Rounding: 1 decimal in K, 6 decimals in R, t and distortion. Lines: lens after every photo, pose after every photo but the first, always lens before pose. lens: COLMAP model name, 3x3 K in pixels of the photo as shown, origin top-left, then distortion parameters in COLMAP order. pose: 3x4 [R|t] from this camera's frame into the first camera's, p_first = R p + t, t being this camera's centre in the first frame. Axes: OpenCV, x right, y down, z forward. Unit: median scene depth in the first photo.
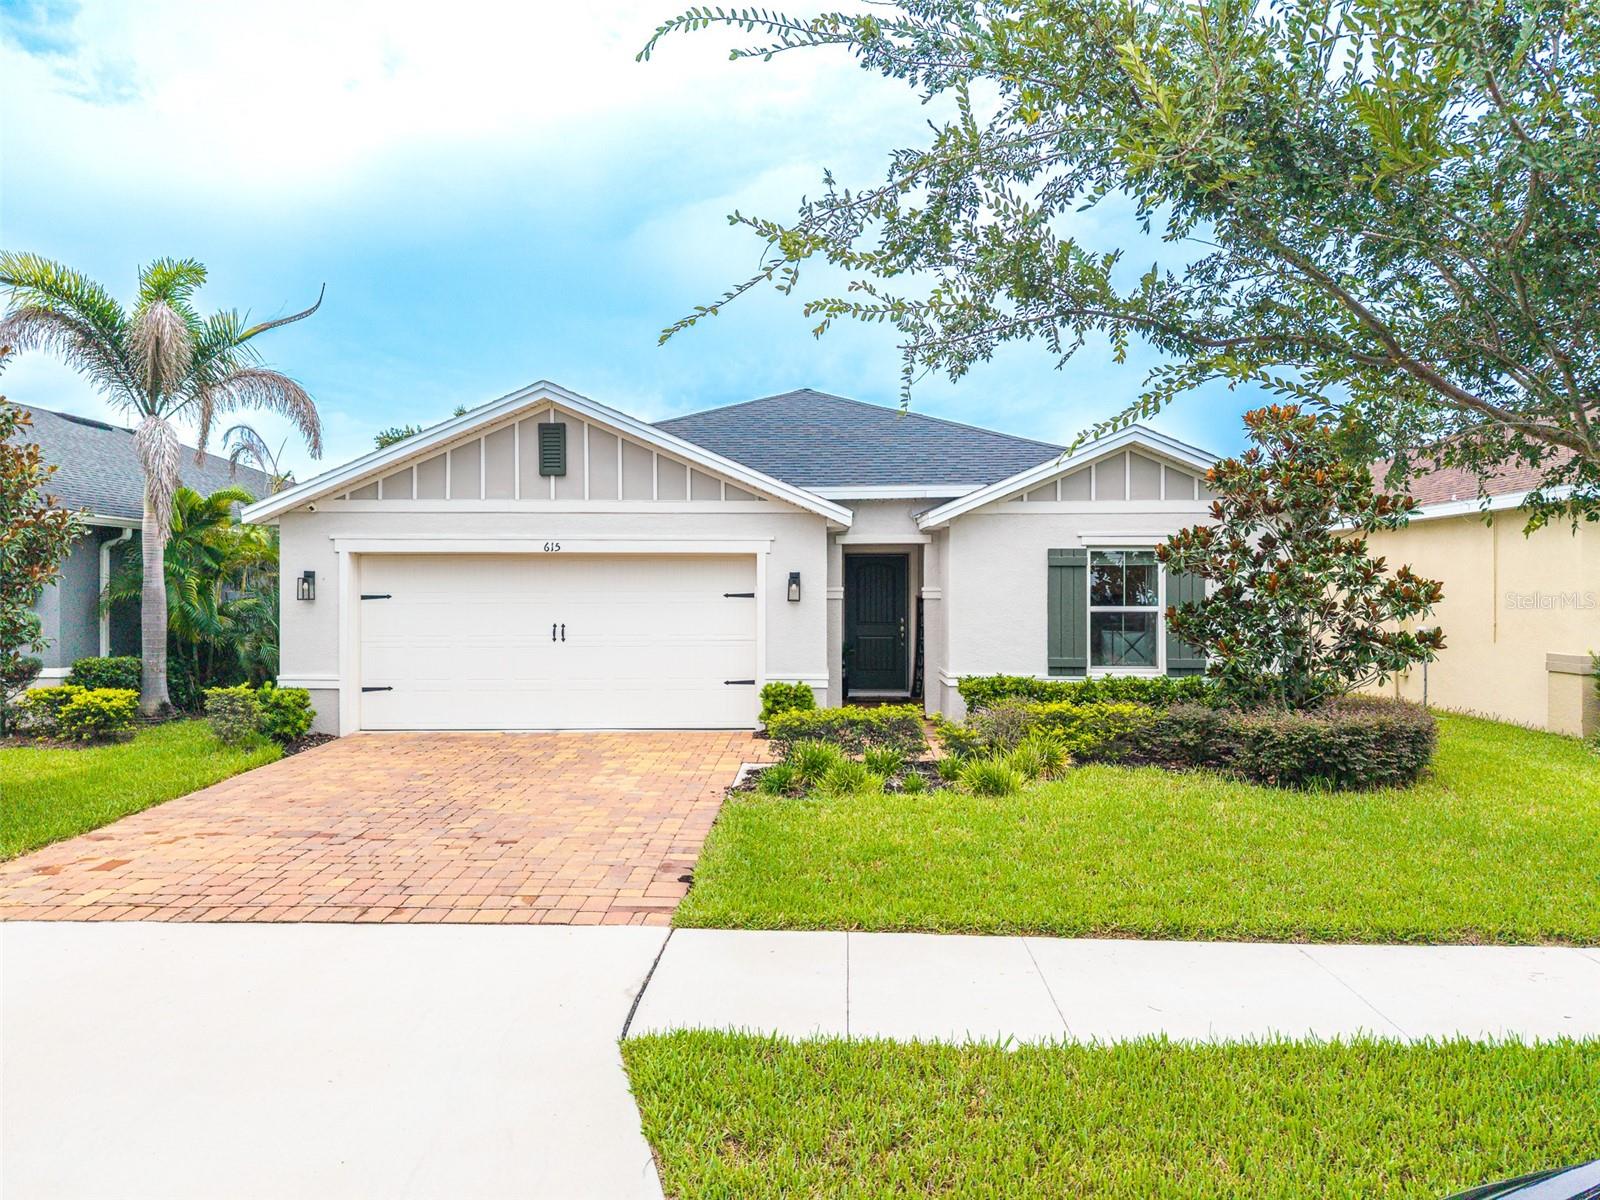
lens RADIAL K [[1062.2, 0, 801.4], [0, 1062.2, 608.9], [0, 0, 1]] dist [0.016995, -0.016623]
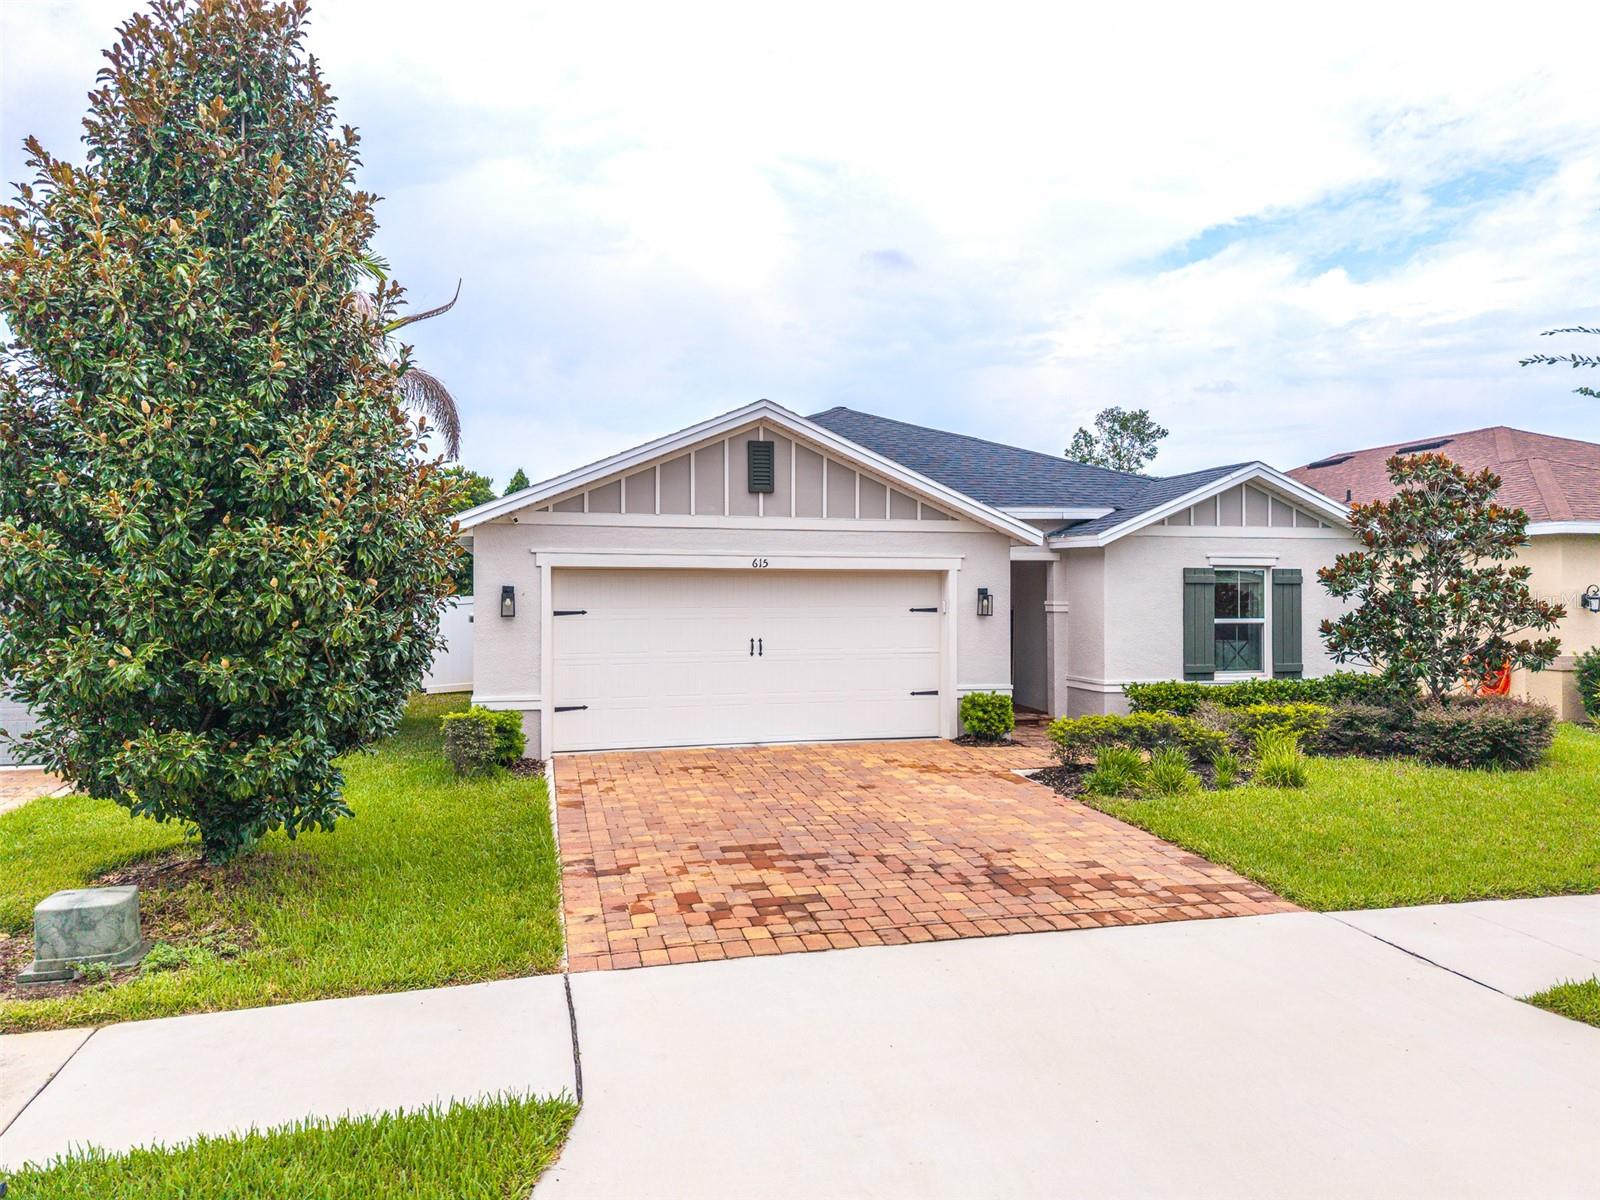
lens RADIAL K [[1062.2, 0, 803.5], [0, 1062.2, 590.3], [0, 0, 1]] dist [0.016995, -0.016623]
pose [[0.964506, 0.001374, 0.264058, -0.461746], [0.003851, 0.999807, -0.019271, -0.012745], [-0.264033, 0.019604, 0.964314, 0.016573]]
